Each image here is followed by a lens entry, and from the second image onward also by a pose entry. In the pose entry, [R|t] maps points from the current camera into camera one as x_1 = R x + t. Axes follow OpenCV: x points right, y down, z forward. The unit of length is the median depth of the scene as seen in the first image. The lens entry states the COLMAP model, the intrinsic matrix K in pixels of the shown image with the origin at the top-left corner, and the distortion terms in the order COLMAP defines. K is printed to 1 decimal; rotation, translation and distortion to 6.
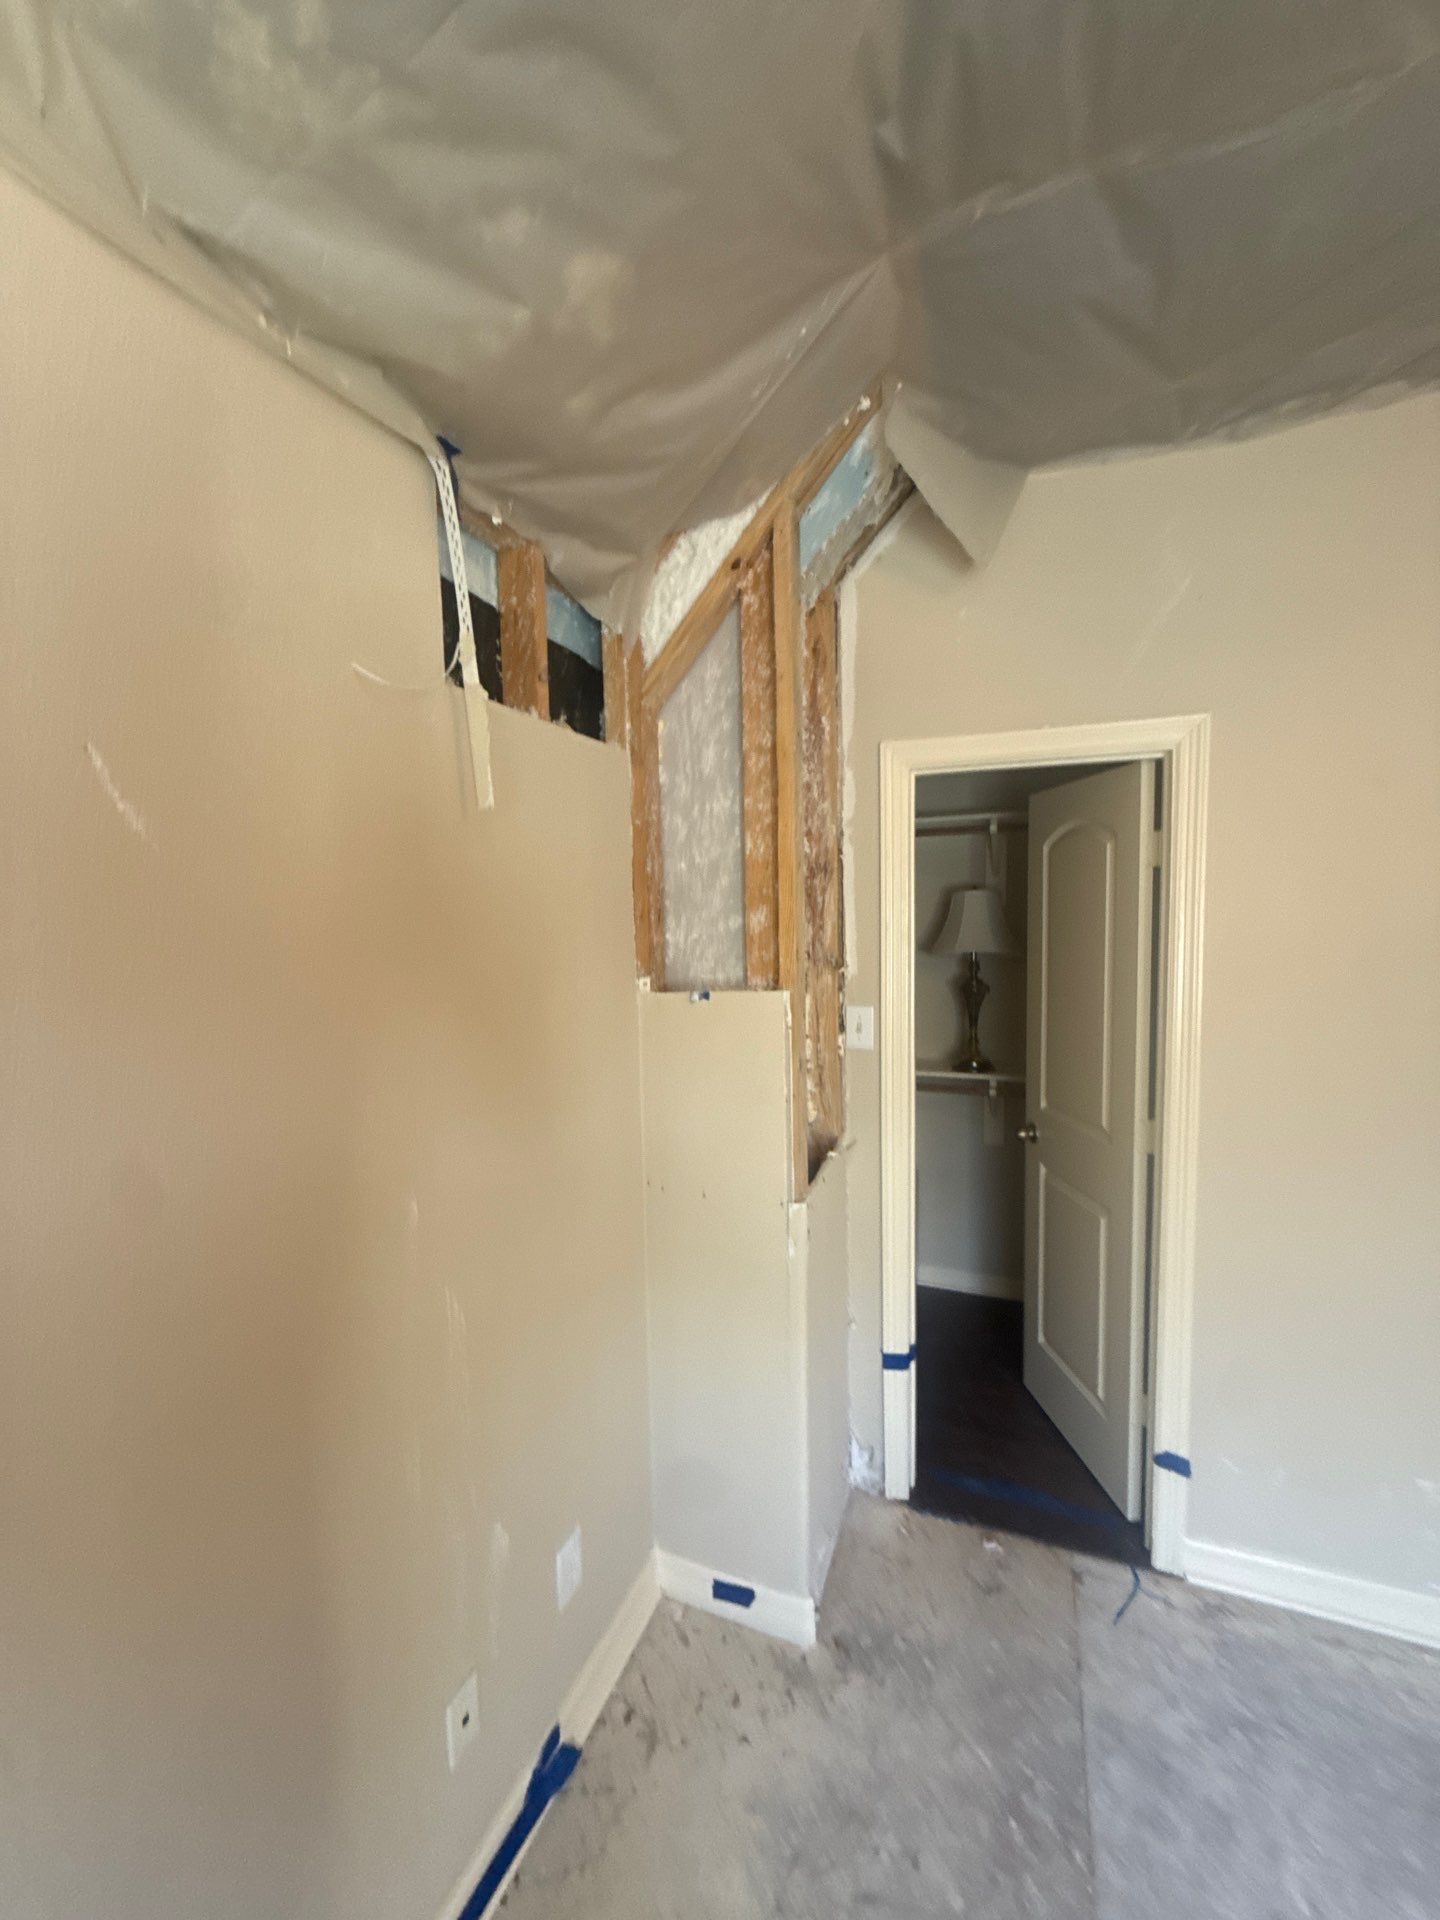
lens RADIAL K [[771.4, 0, 718.9], [0, 771.4, 962.6], [0, 0, 1]] dist [-0.000120, -0.000151]
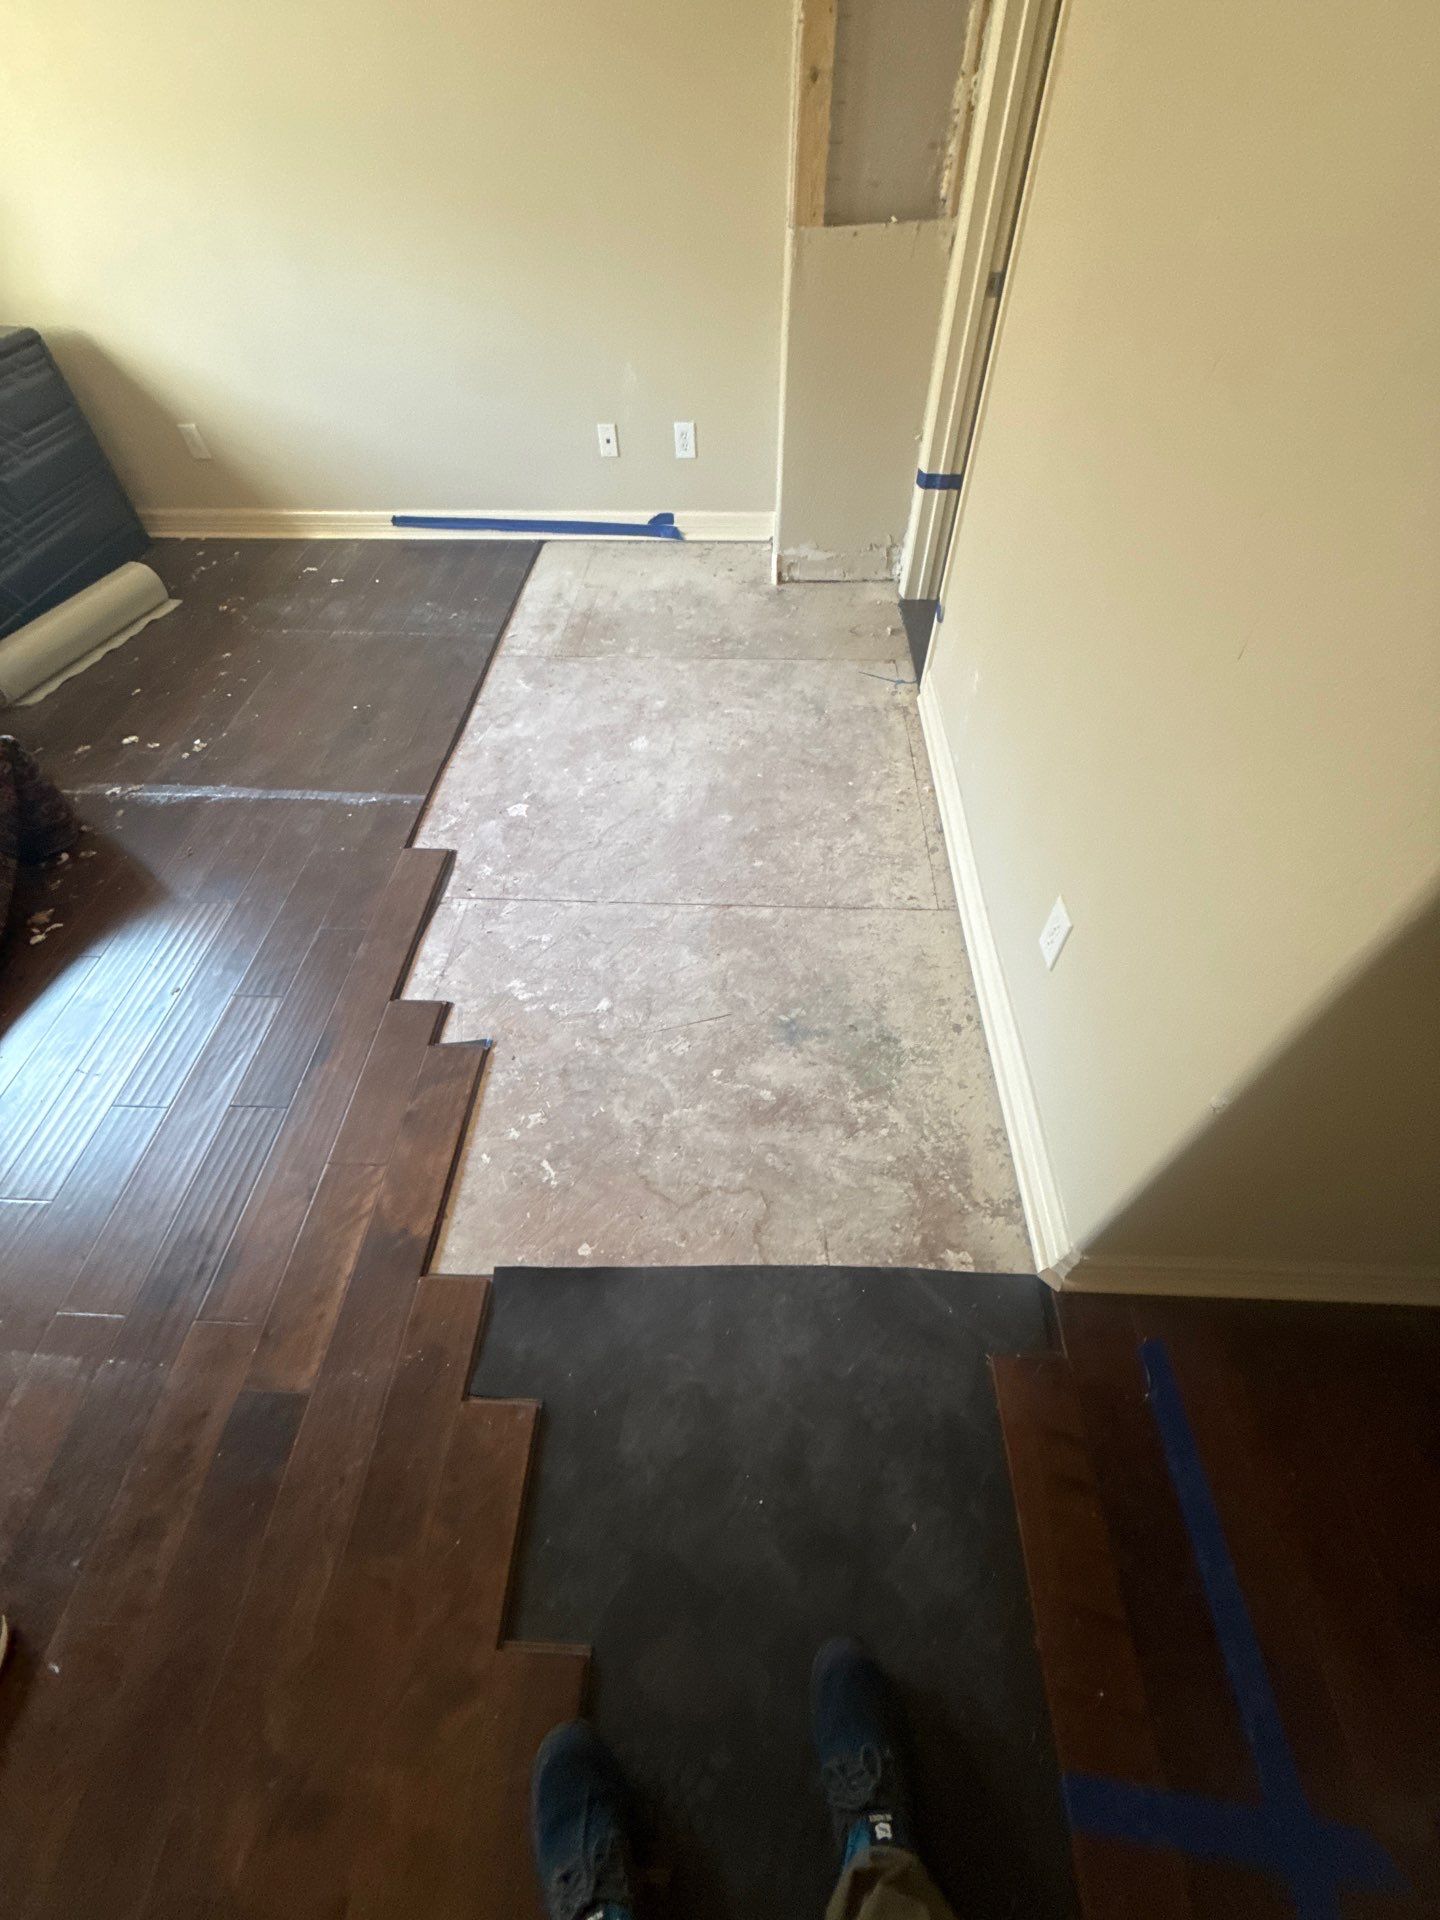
lens RADIAL K [[771.4, 0, 722.6], [0, 771.4, 957.5], [0, 0, 1]] dist [-0.000120, -0.000151]
pose [[0.326773, 0.741374, -0.586160, 1.722344], [-0.057958, 0.634760, 0.770533, 0.076643], [0.943324, -0.217817, 0.250392, 0.259522]]
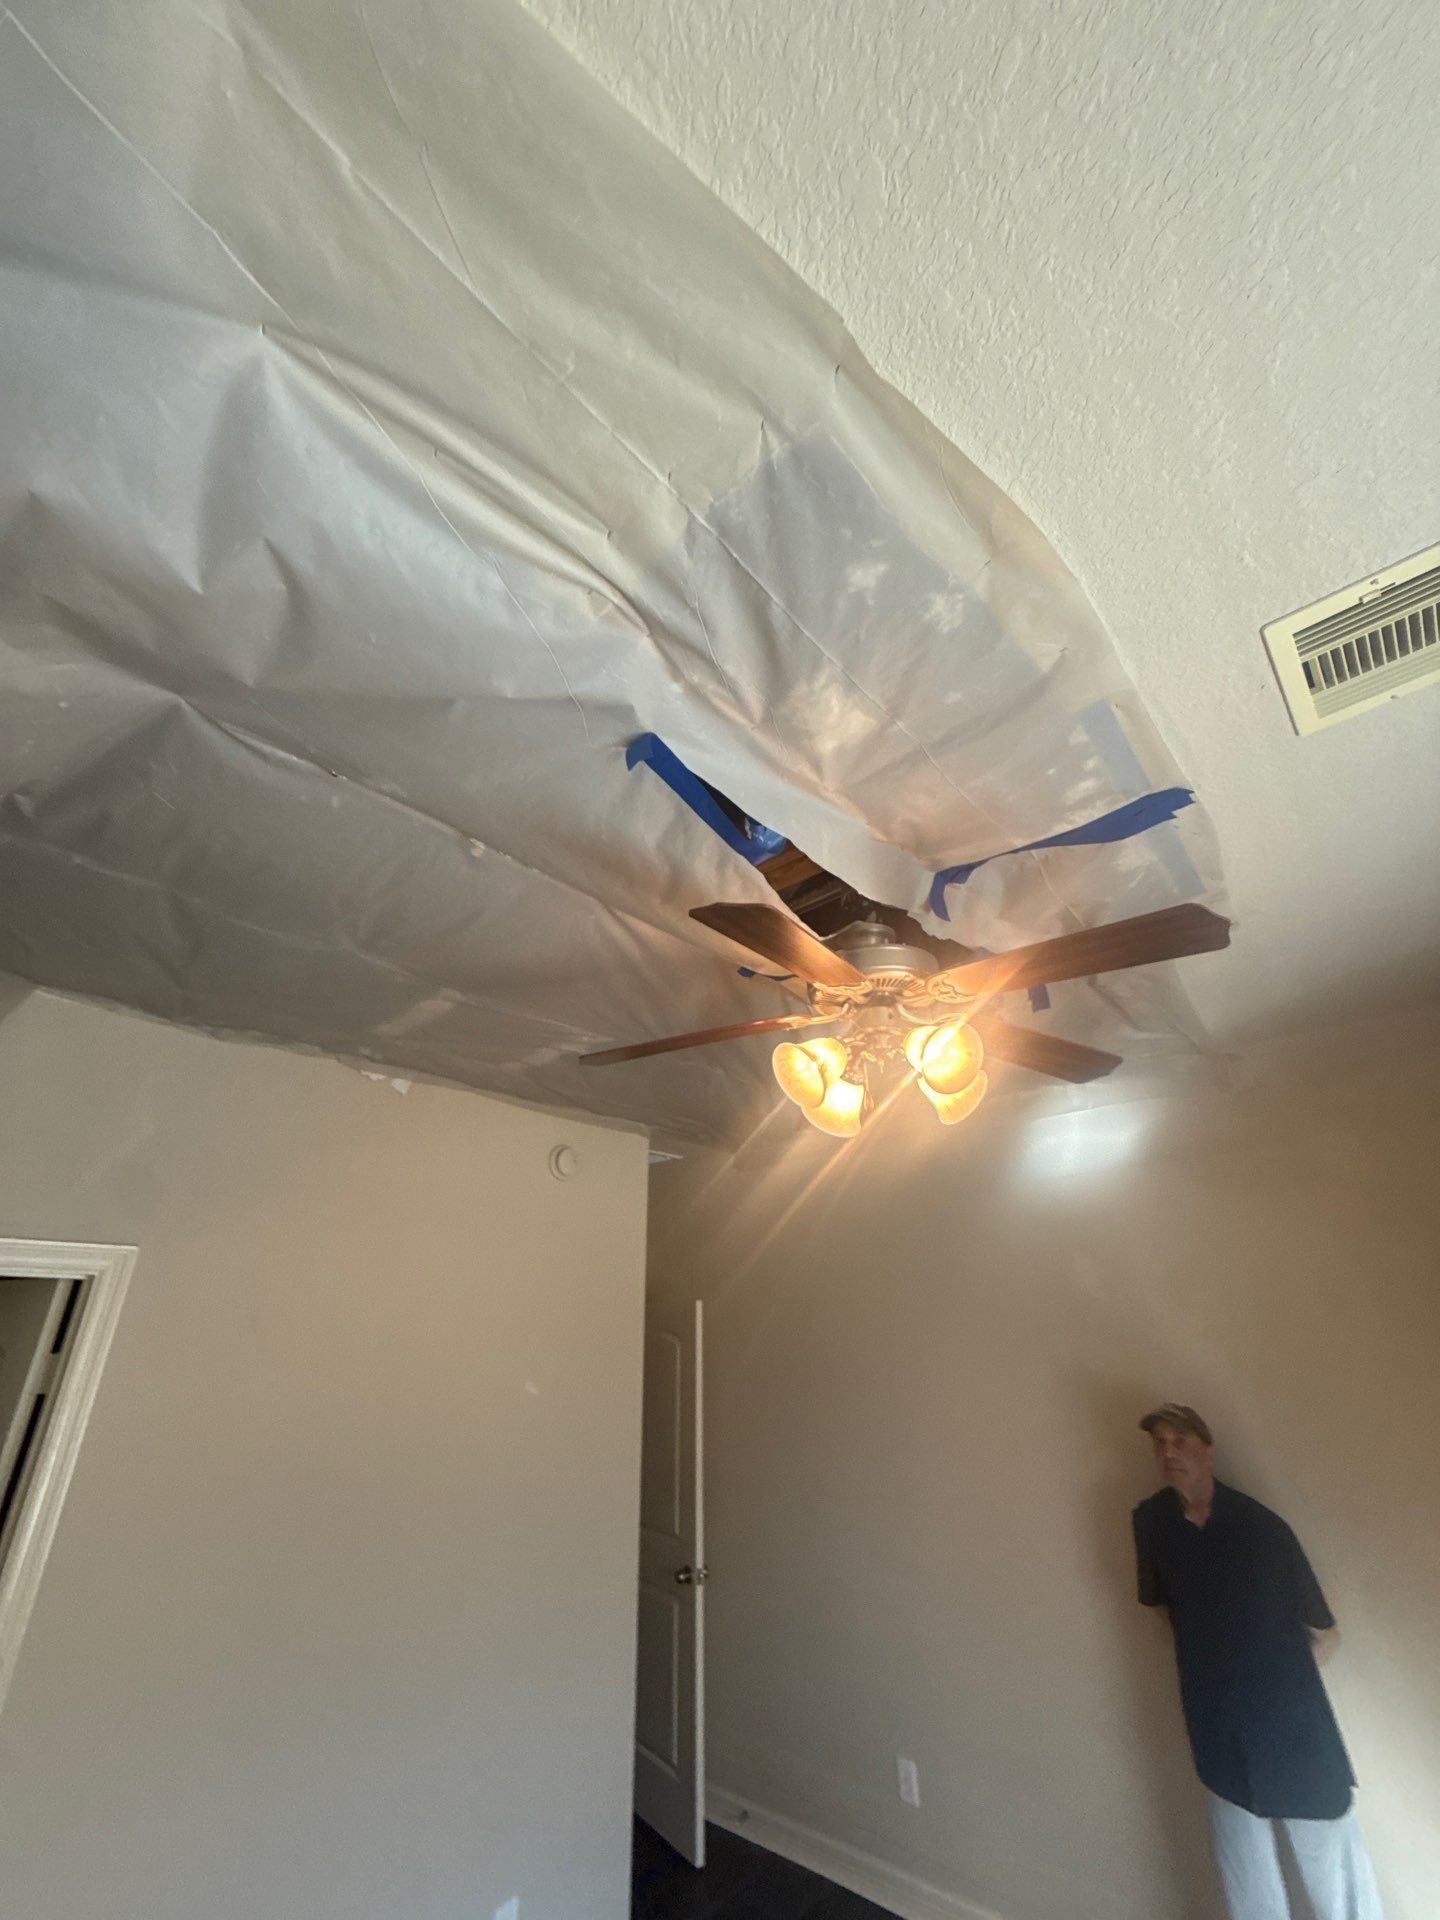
lens RADIAL K [[771.4, 0, 734.2], [0, 771.4, 964.6], [0, 0, 1]] dist [-0.000120, -0.000151]
pose [[0.340191, 0.416792, 0.842944, -0.202876], [0.077591, 0.880911, -0.466878, -0.087089], [-0.937150, 0.224232, 0.267338, -0.228406]]
